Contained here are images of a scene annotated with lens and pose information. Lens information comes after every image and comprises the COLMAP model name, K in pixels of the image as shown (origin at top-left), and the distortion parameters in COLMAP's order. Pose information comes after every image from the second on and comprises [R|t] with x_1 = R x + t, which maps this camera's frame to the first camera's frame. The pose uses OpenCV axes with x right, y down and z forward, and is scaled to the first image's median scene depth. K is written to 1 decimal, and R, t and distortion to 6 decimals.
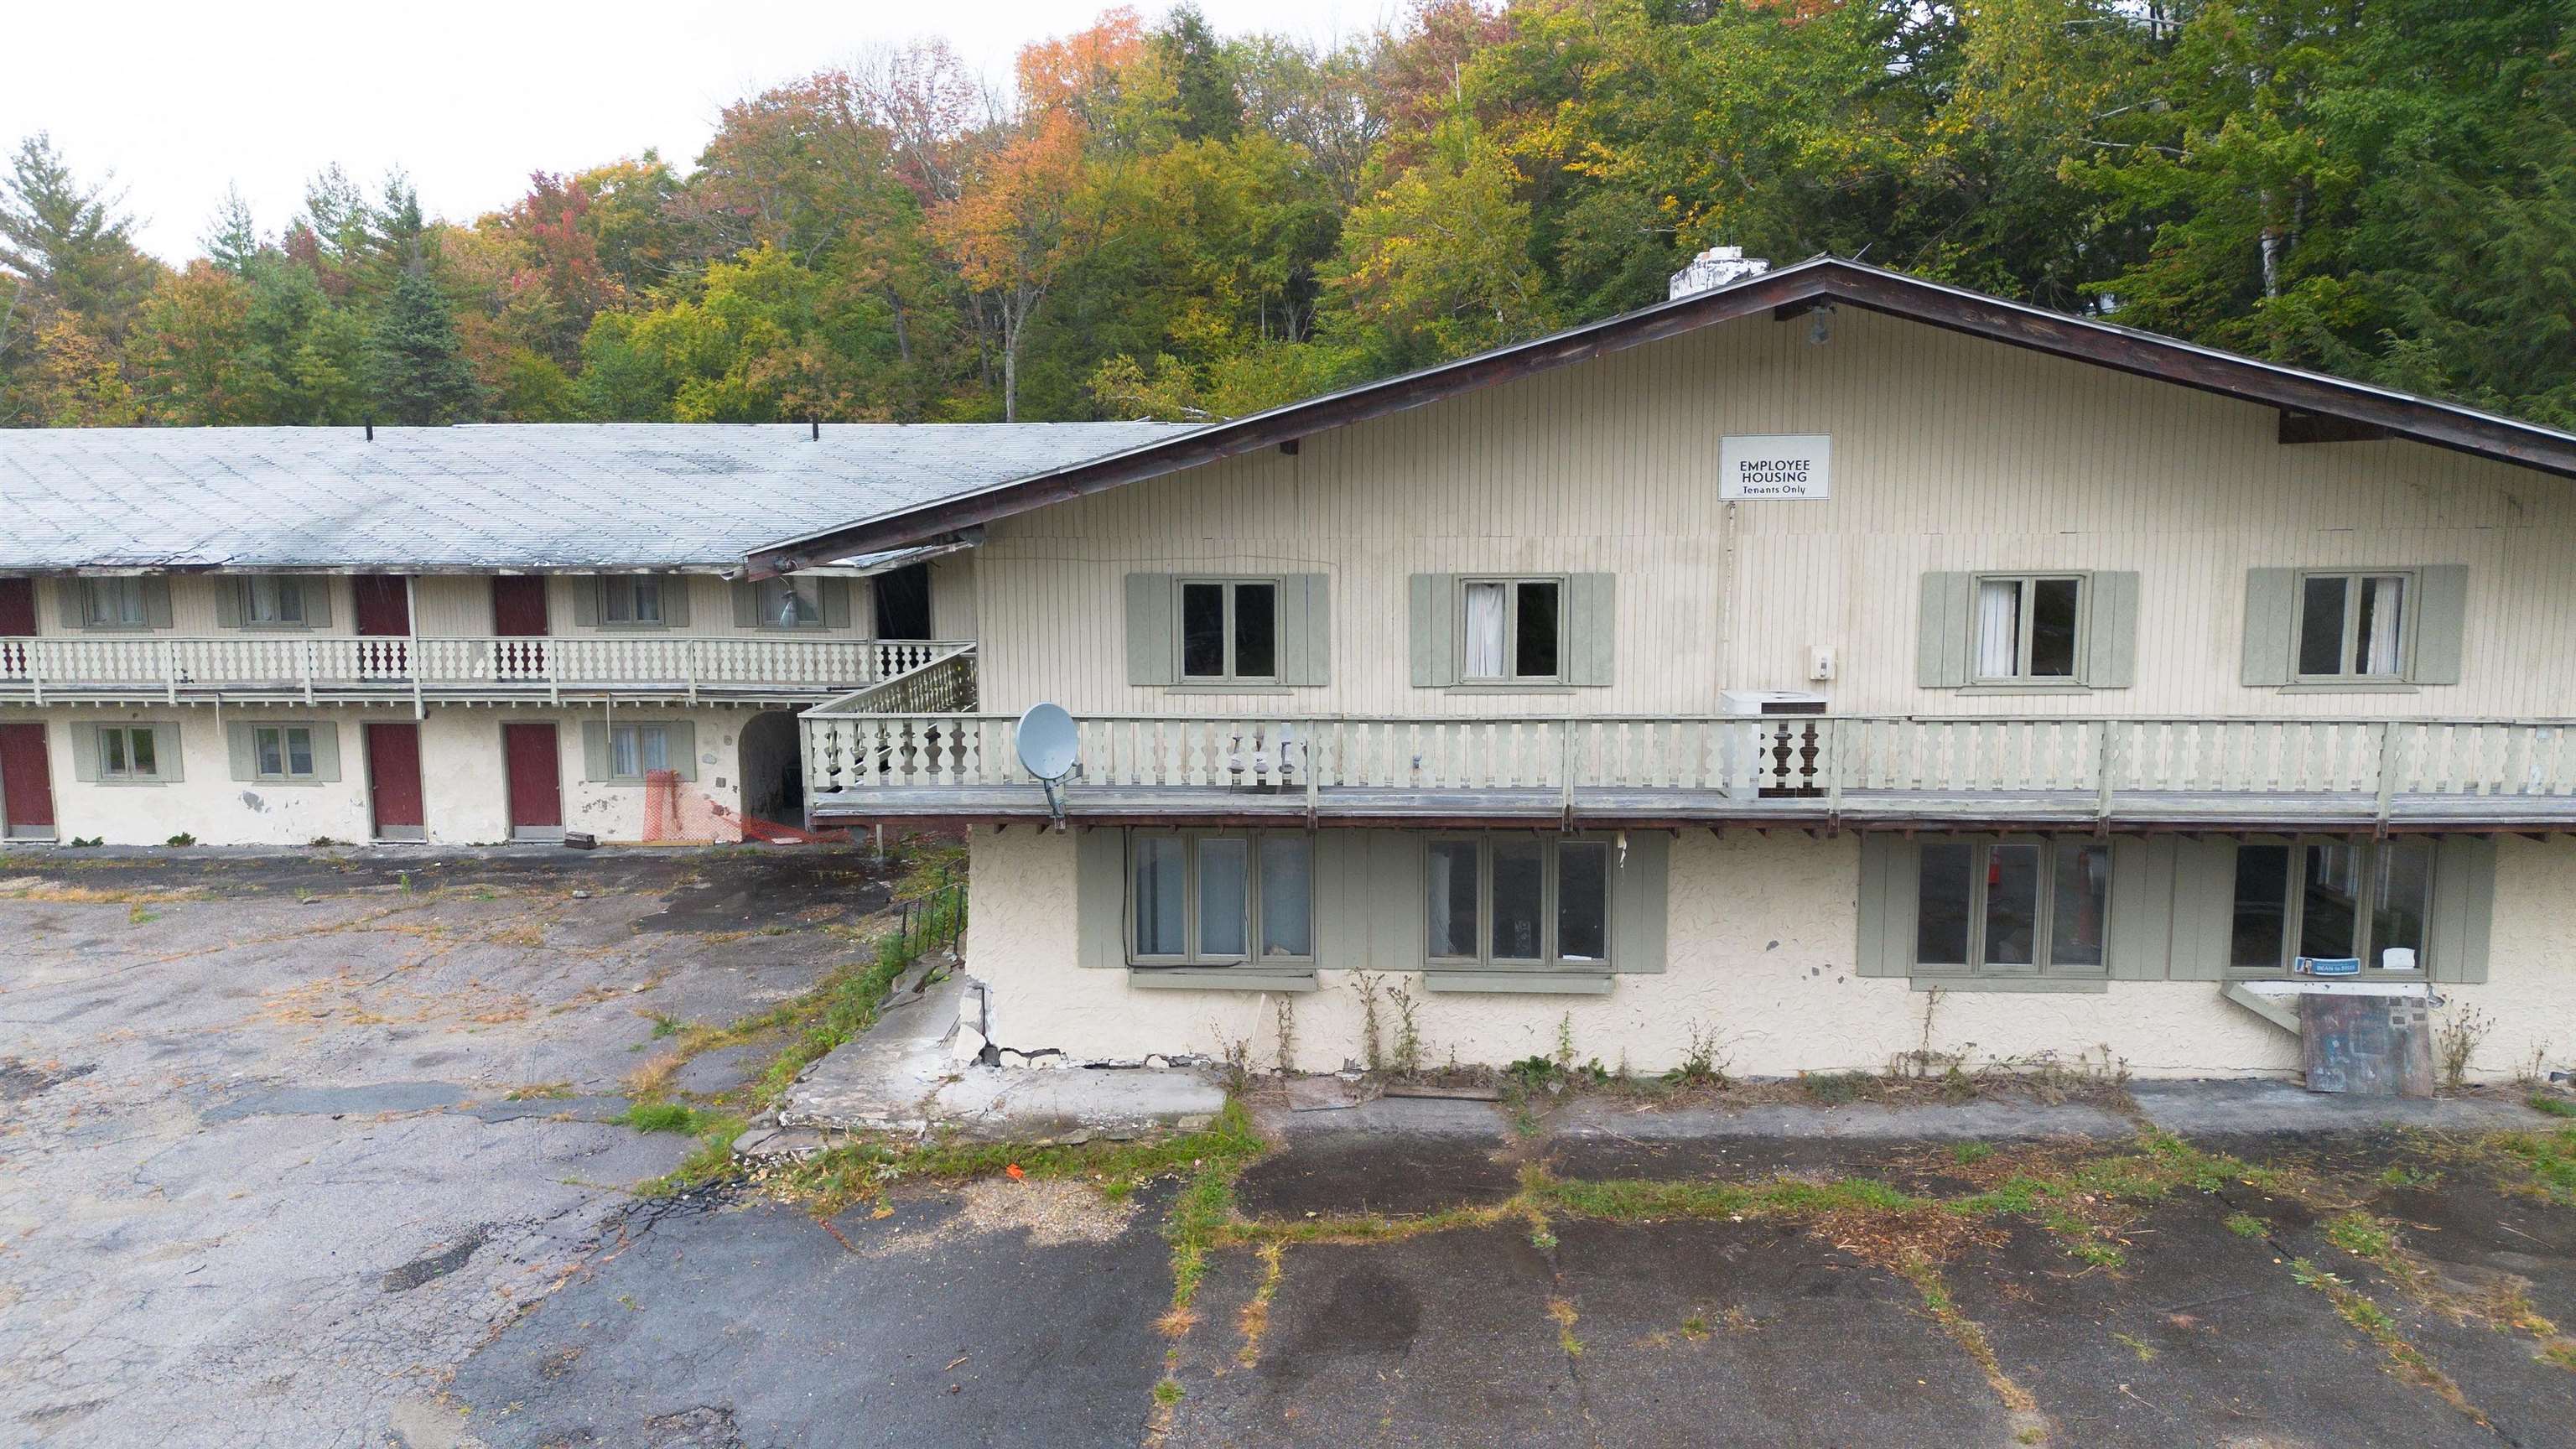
lens RADIAL K [[1791.5, 0, 1287.3], [0, 1791.5, 741.0], [0, 0, 1]] dist [0.077740, -0.088824]
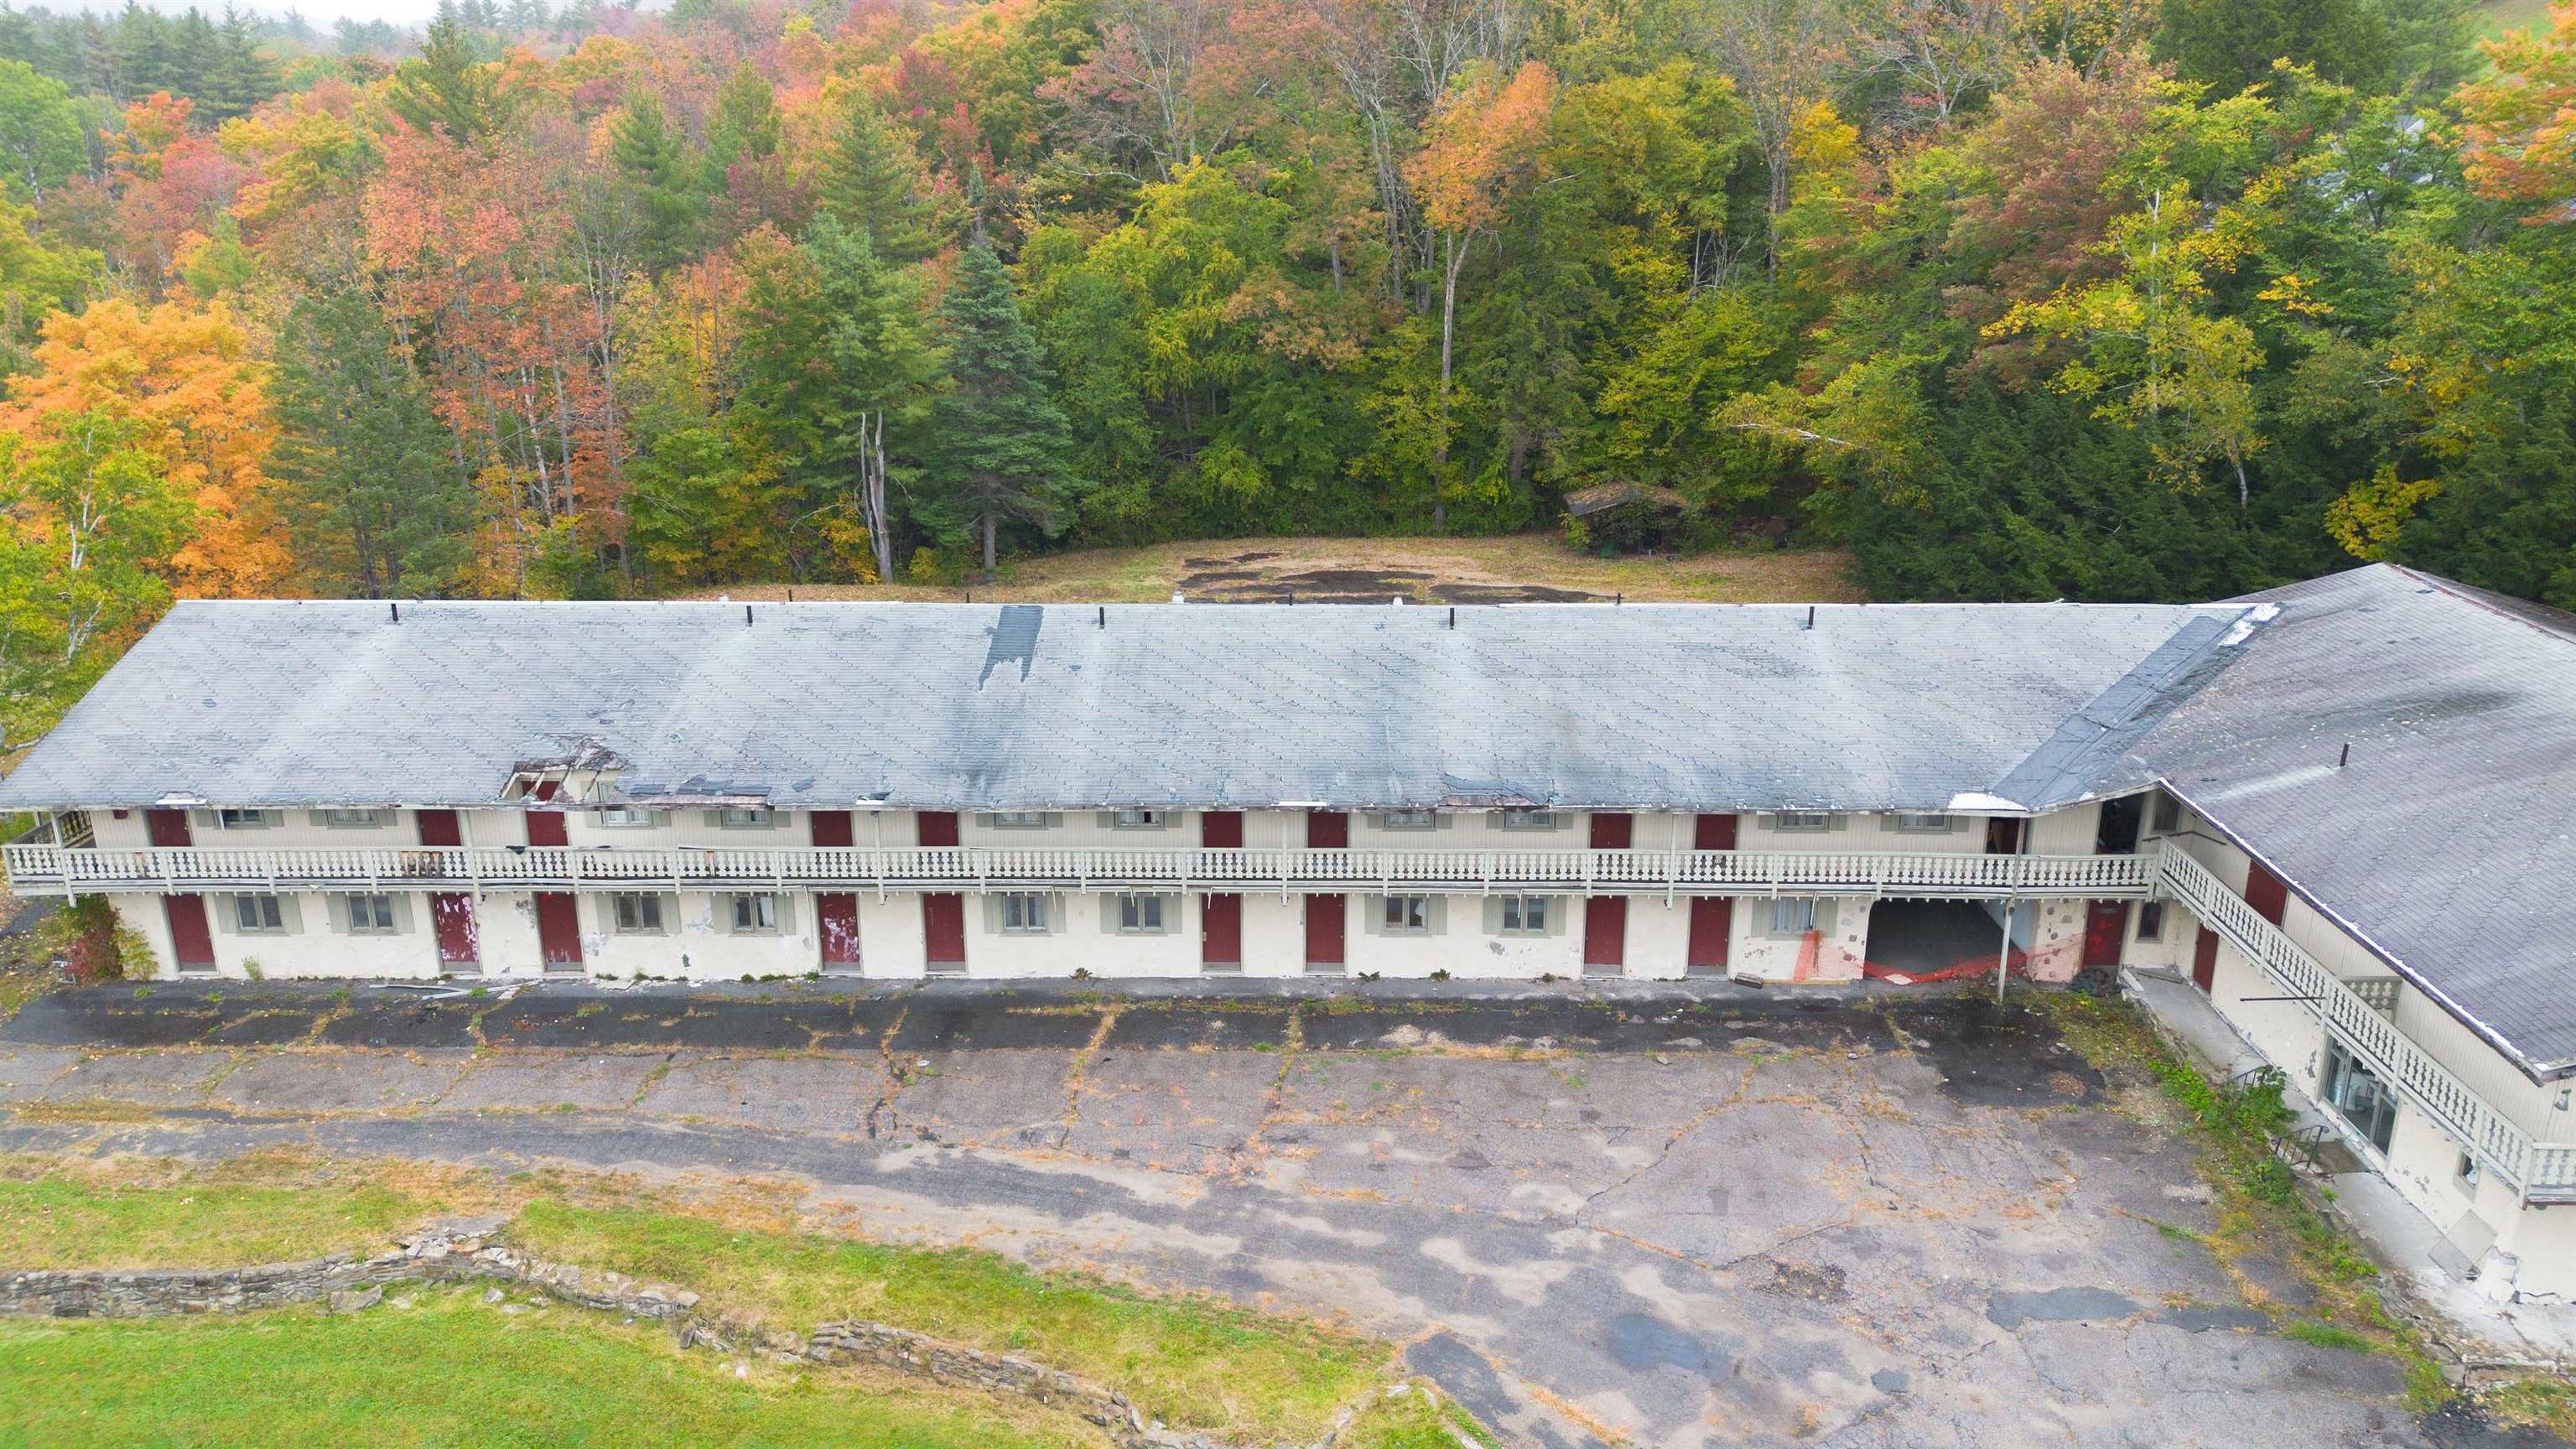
lens RADIAL K [[1791.5, 0, 1287.3], [0, 1791.5, 741.0], [0, 0, 1]] dist [0.077740, -0.088824]
pose [[0.999717, -0.009578, 0.021769, -0.755958], [0.005690, 0.985062, 0.172104, -0.353383], [-0.023092, -0.171932, 0.984838, -0.294623]]
